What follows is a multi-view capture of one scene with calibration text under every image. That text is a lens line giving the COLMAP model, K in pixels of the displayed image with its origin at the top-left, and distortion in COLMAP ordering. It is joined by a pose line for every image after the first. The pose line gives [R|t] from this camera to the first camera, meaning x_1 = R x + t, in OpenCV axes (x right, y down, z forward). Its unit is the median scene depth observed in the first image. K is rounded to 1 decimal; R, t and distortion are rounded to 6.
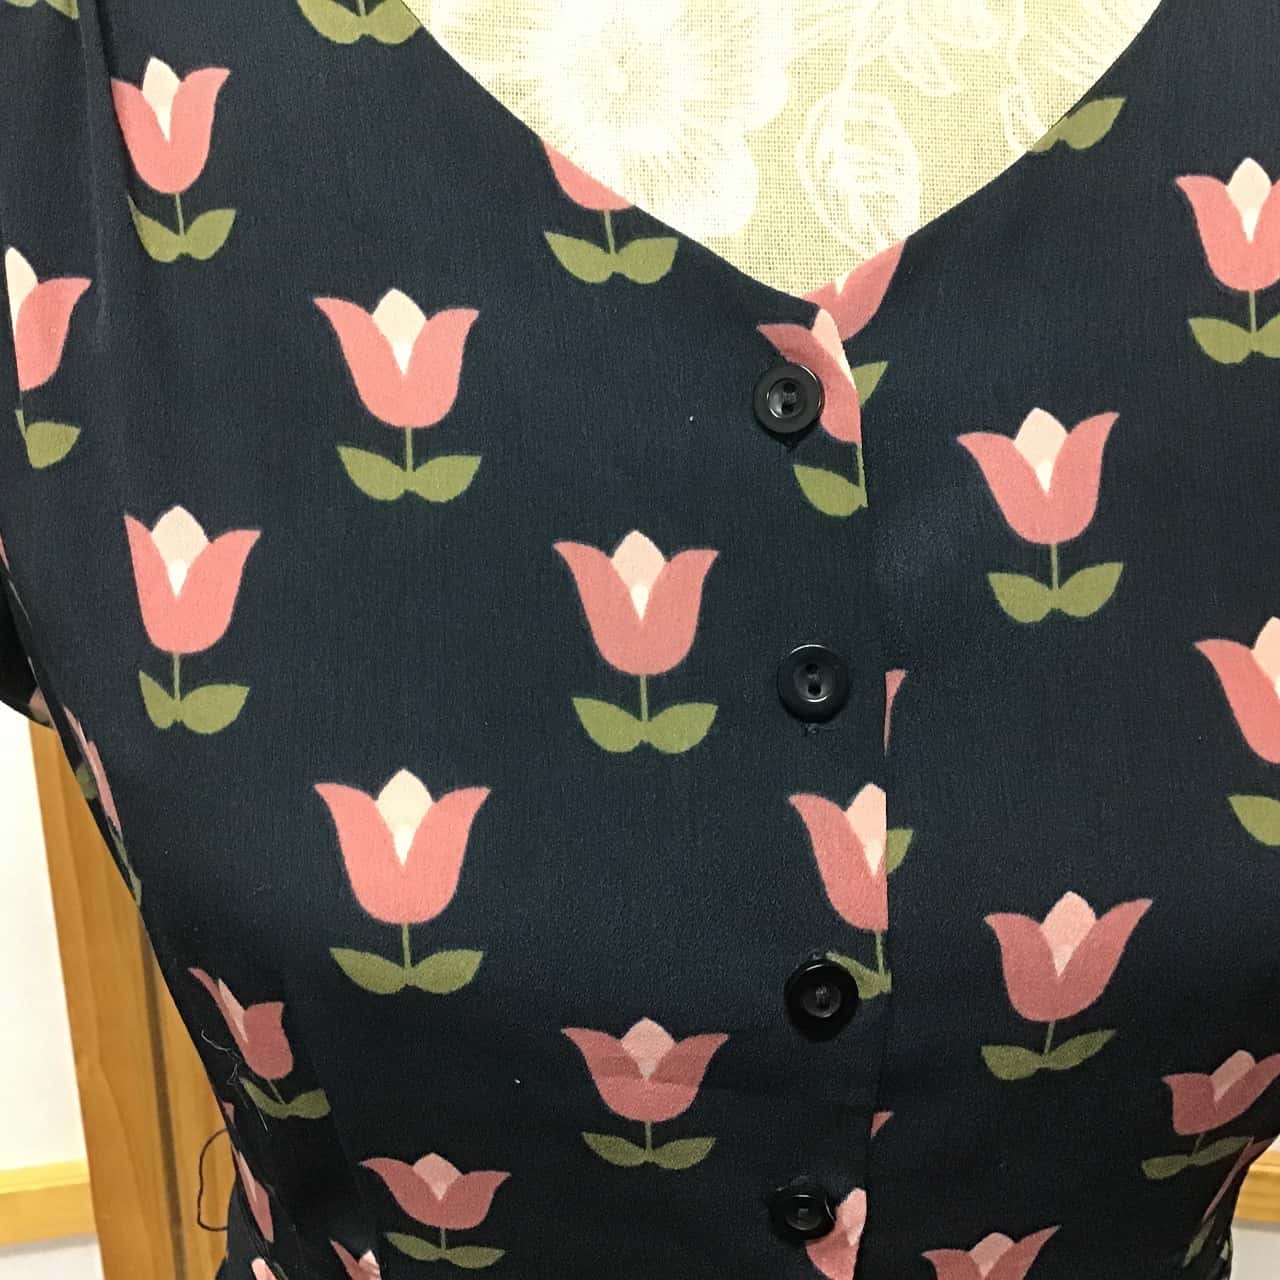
lens RADIAL K [[1537.5, 0, 640.0], [0, 1537.5, 640.0], [0, 0, 1]] dist [0.164002, -0.445024]
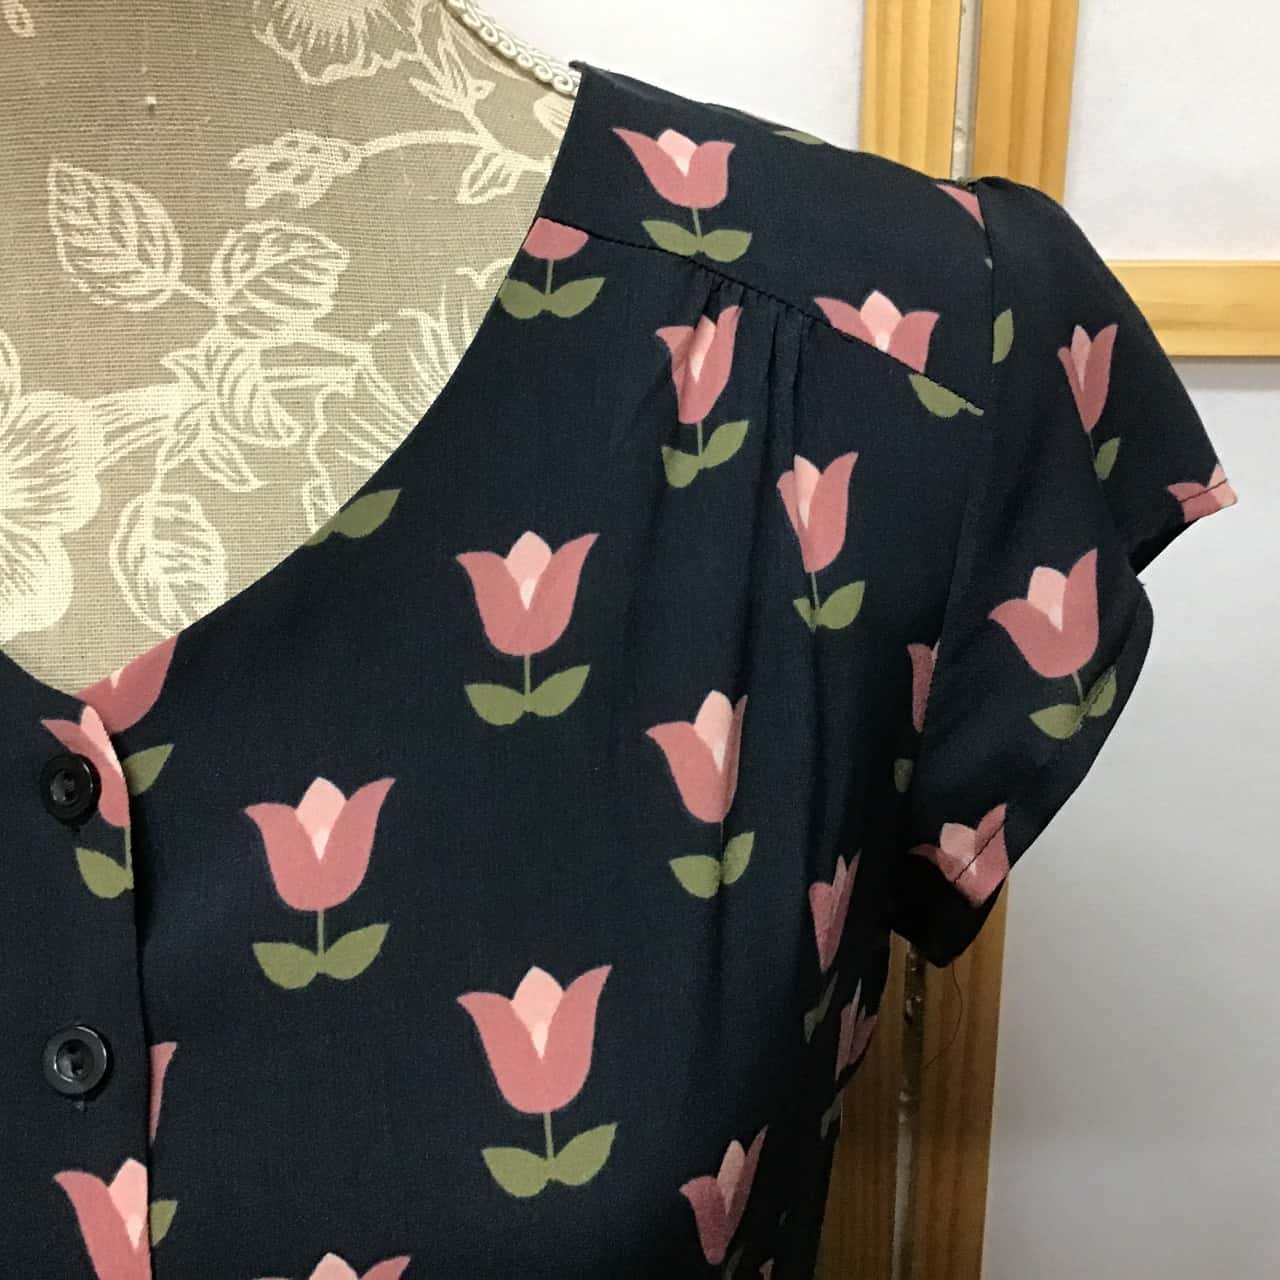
lens RADIAL K [[1537.5, 0, 640.0], [0, 1537.5, 640.0], [0, 0, 1]] dist [0.164002, -0.445024]
pose [[0.998167, -0.055958, -0.023066, 0.499472], [0.053147, 0.992693, -0.108335, -0.114066], [0.028960, 0.106910, 0.993847, -0.068772]]
